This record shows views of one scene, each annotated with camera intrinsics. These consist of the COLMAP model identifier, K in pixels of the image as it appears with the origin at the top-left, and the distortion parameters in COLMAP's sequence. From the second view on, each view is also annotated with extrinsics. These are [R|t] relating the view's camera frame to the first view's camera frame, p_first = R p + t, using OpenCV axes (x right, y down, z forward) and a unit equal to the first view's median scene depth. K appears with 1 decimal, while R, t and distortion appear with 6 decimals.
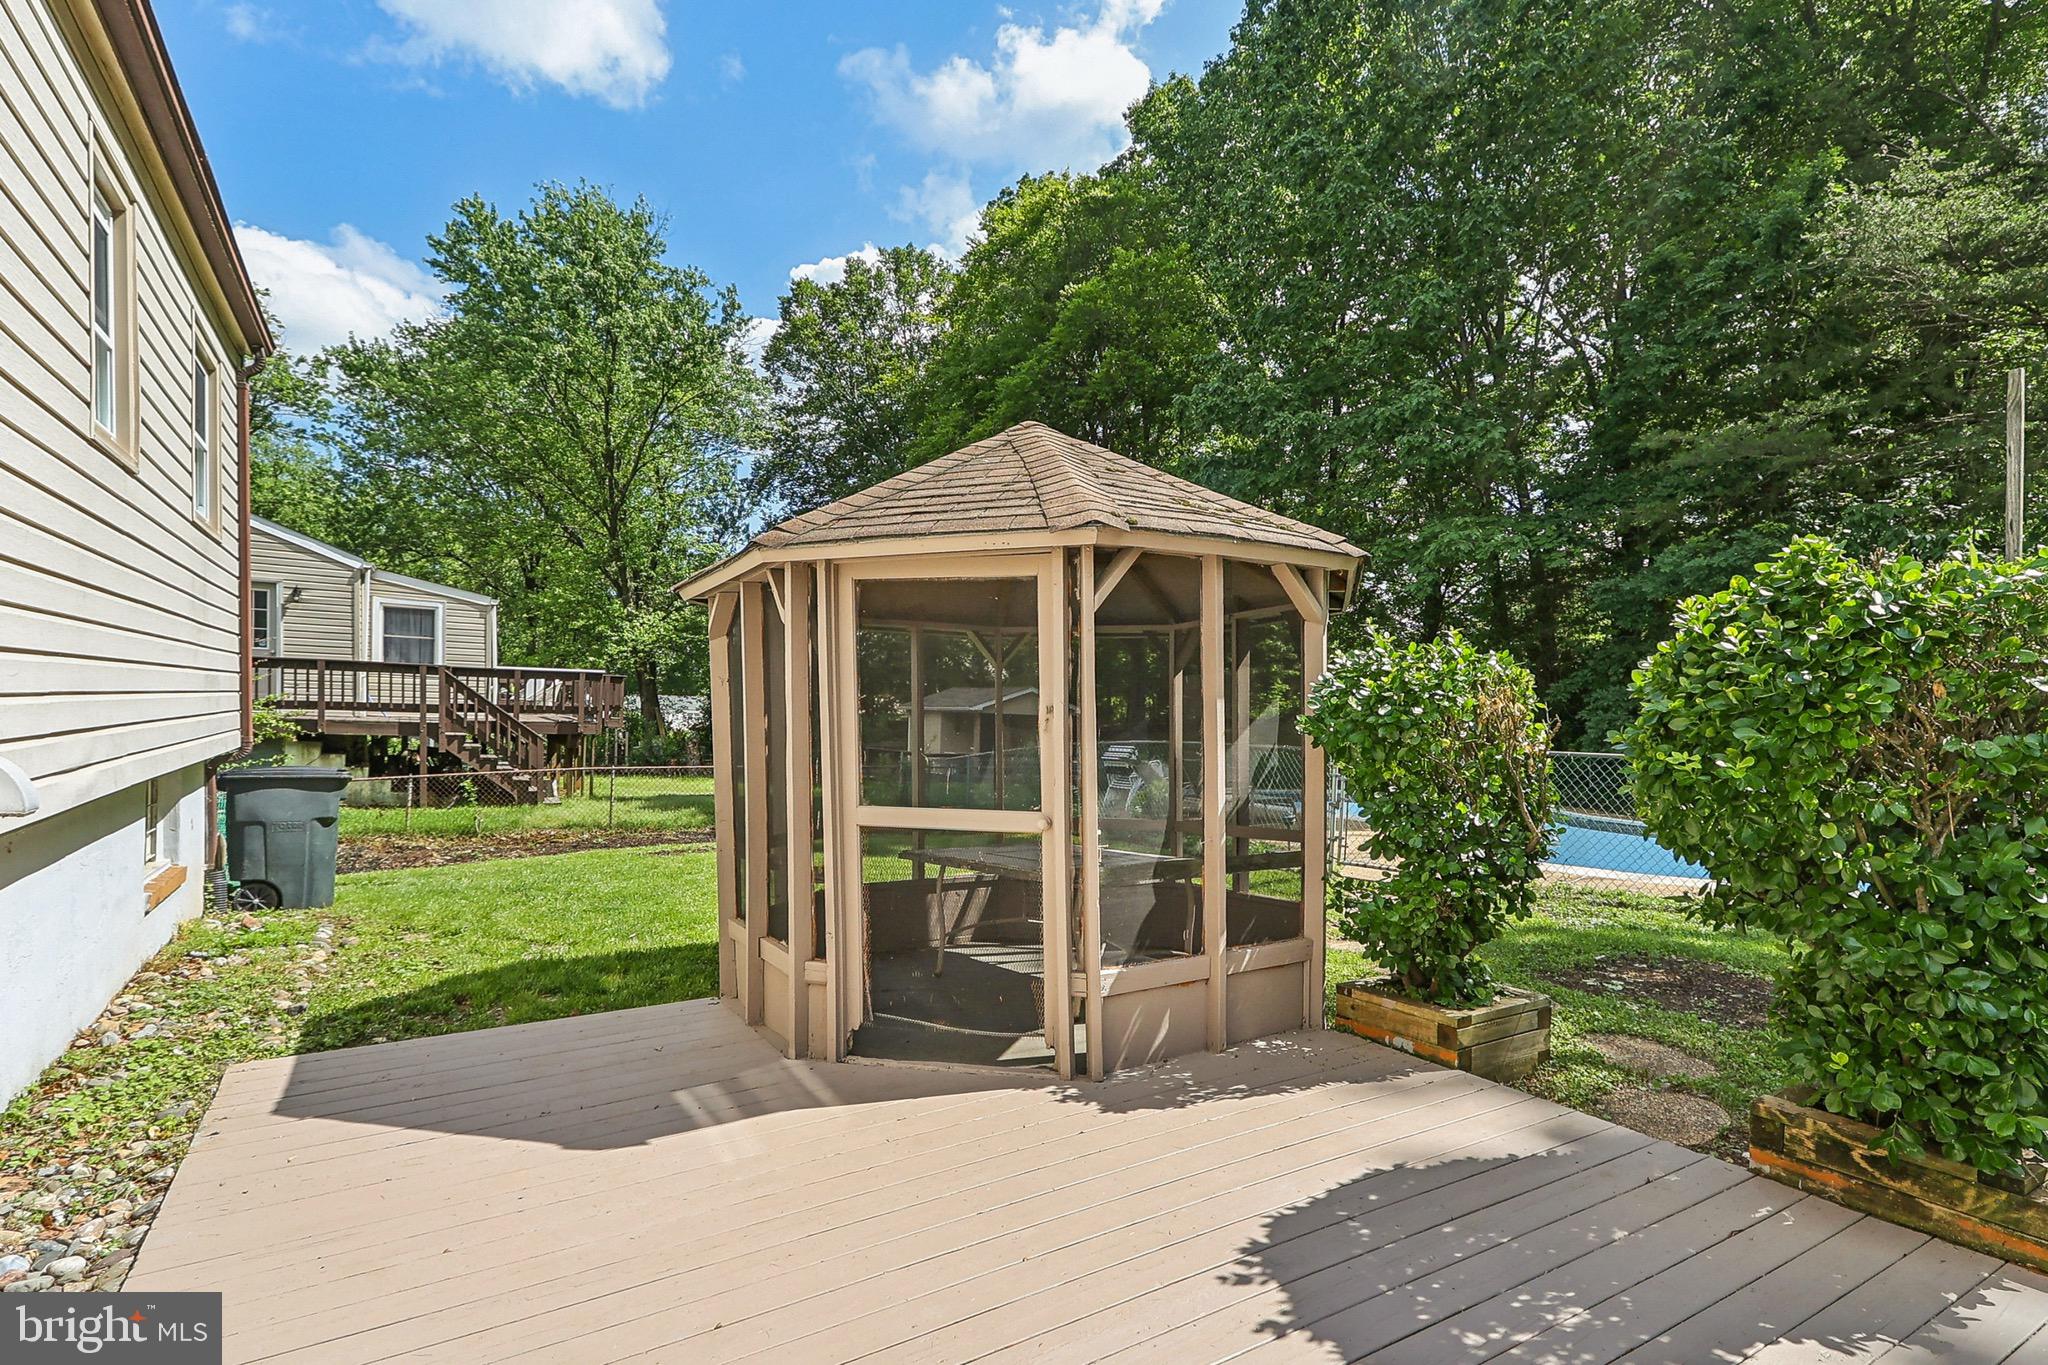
lens RADIAL K [[905.4, 0, 1028.0], [0, 905.4, 737.3], [0, 0, 1]] dist [0.008101, 0.000202]
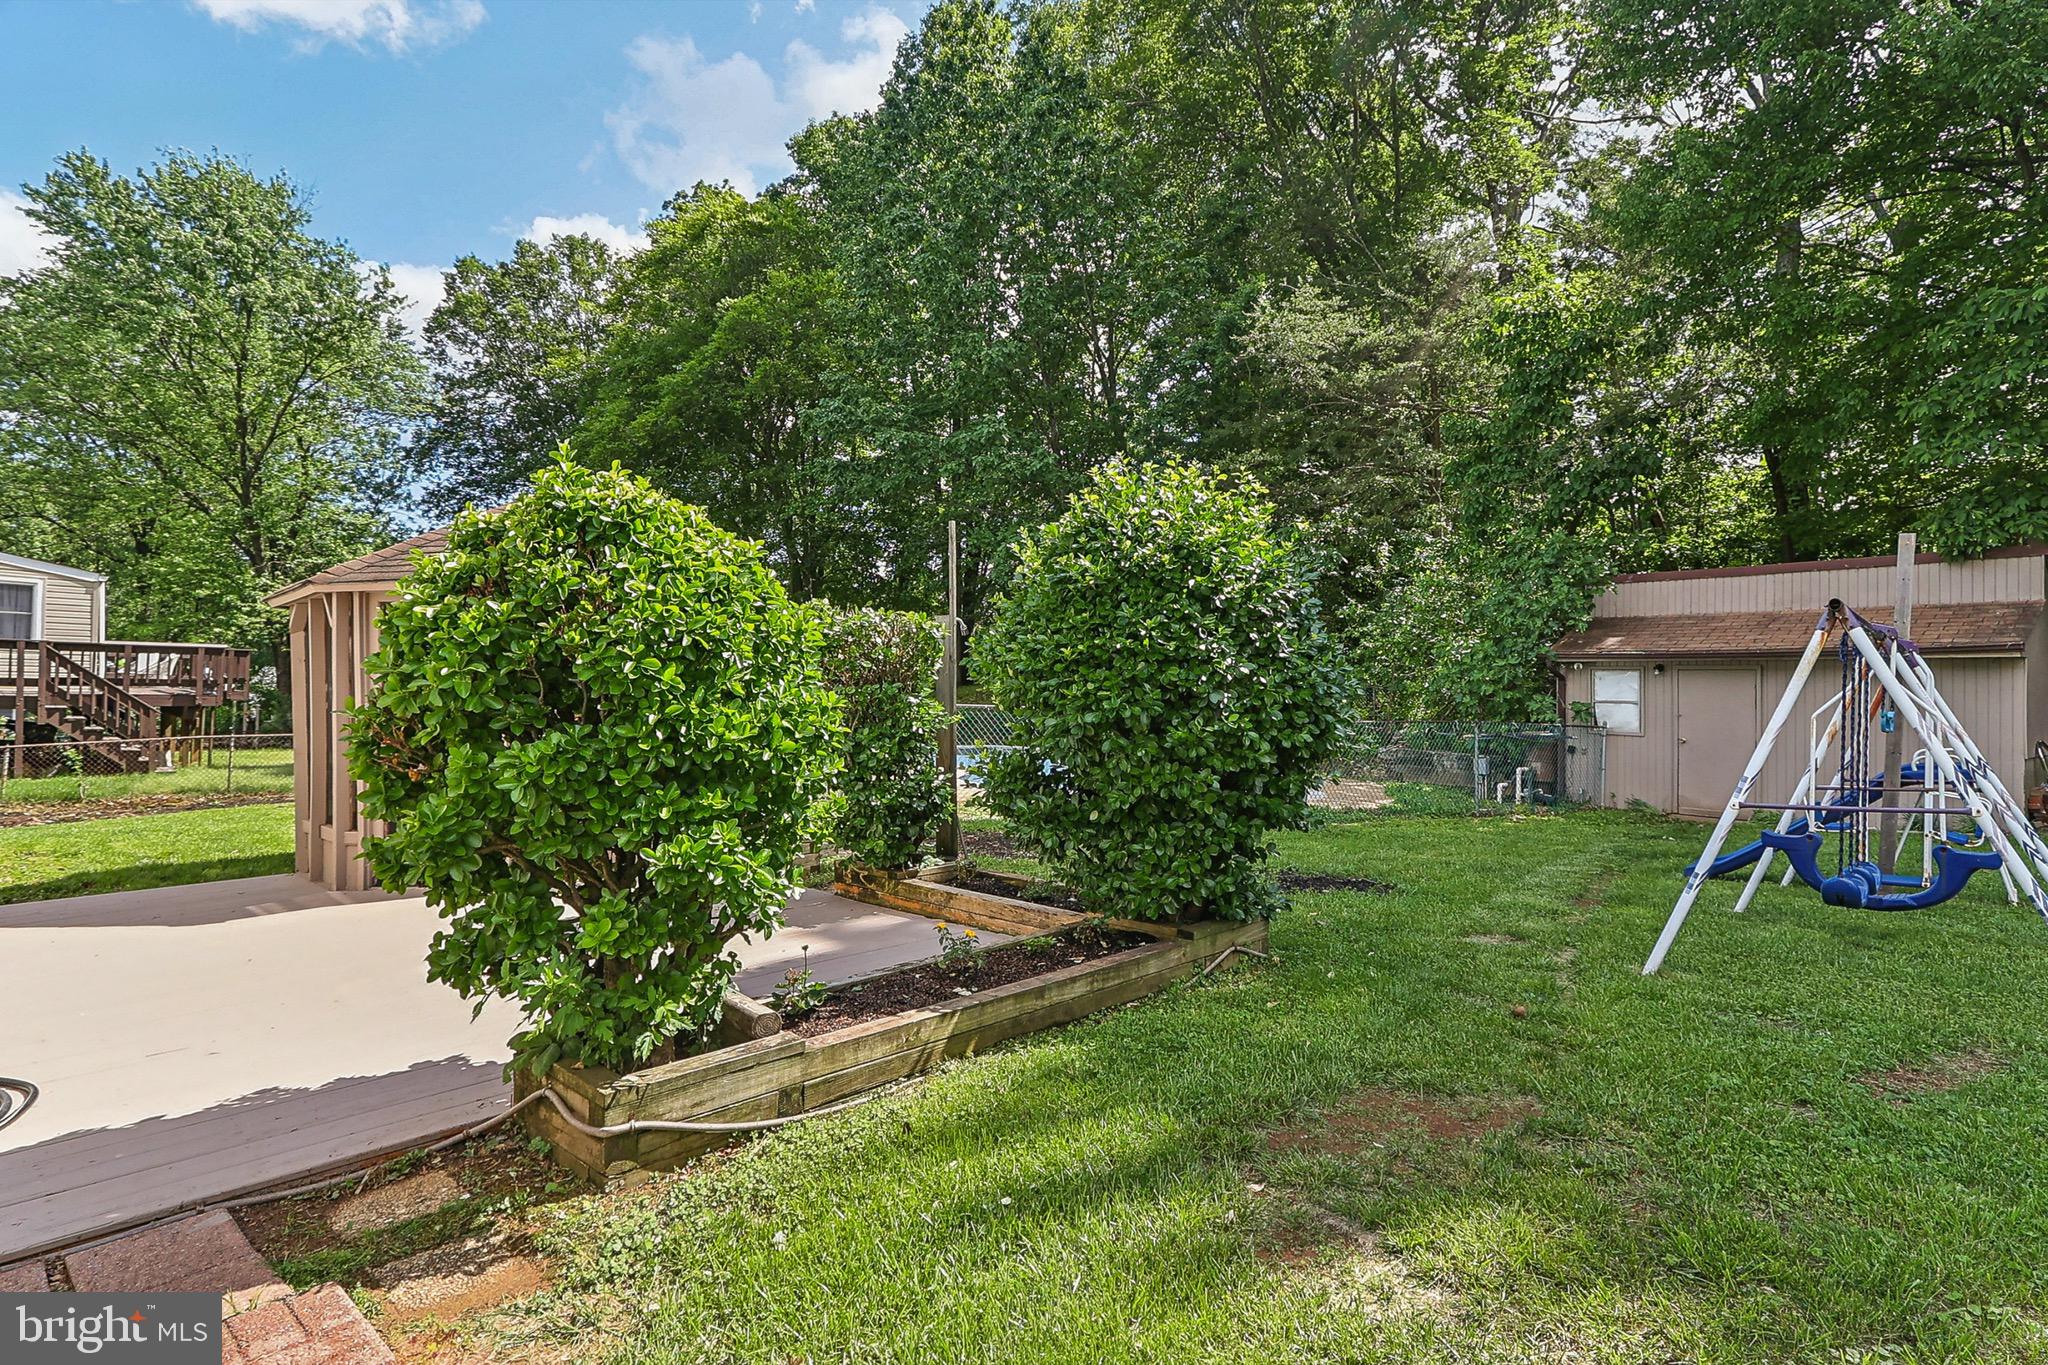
lens RADIAL K [[958.8, 0, 1019.1], [0, 958.8, 675.4], [0, 0, 1]] dist [0.004032, -0.001710]
pose [[0.970857, -0.004252, 0.239622, 0.104394], [0.012928, 0.999316, -0.034647, 0.007735], [-0.239310, 0.036735, 0.970248, -0.197422]]
